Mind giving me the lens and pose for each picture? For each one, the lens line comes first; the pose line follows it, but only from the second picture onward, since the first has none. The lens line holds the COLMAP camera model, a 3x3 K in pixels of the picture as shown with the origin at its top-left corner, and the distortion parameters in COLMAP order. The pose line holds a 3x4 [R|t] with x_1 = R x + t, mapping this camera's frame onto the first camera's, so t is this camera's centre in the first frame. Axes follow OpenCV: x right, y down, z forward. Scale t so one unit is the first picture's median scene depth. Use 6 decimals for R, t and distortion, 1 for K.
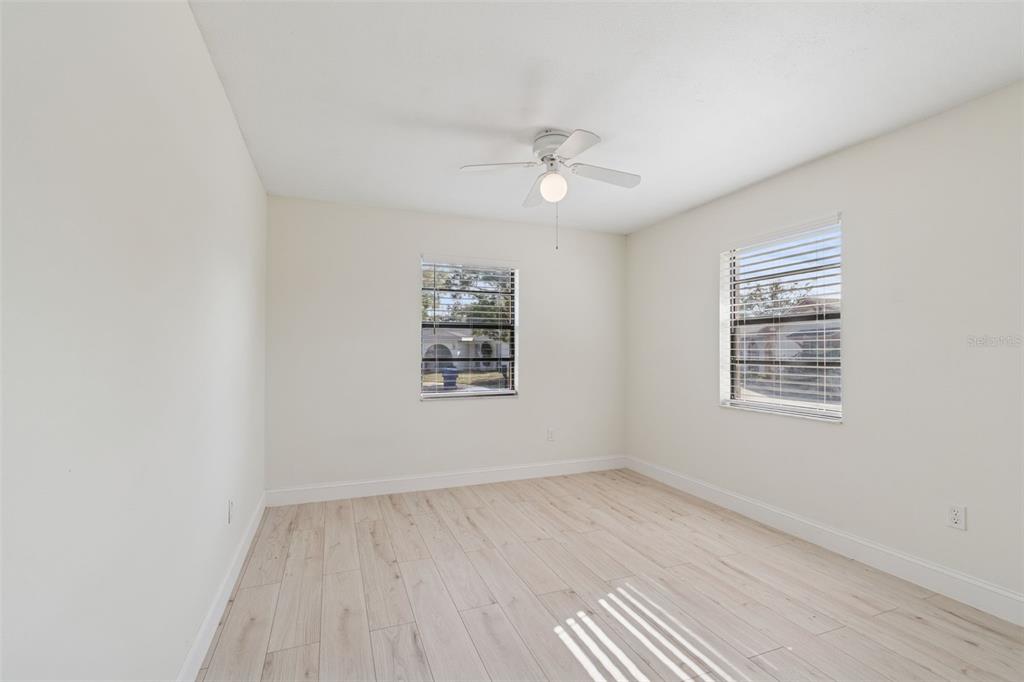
lens RADIAL K [[459.3, 0, 512.0], [0, 459.3, 344.1], [0, 0, 1]] dist [0.000427, 0.000092]
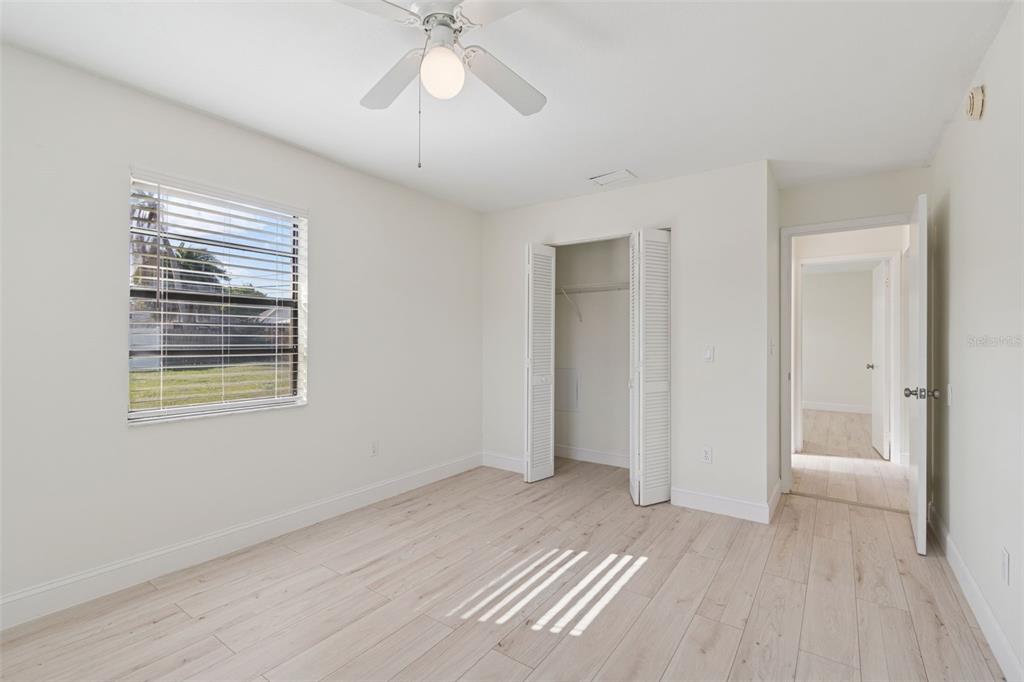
lens RADIAL K [[459.3, 0, 512.0], [0, 459.3, 335.2], [0, 0, 1]] dist [0.000427, 0.000092]
pose [[-0.548884, 0.005252, 0.835882, -0.528708], [-0.021176, 0.999572, -0.020186, 0.022999], [-0.835630, -0.028780, -0.548538, 1.396993]]
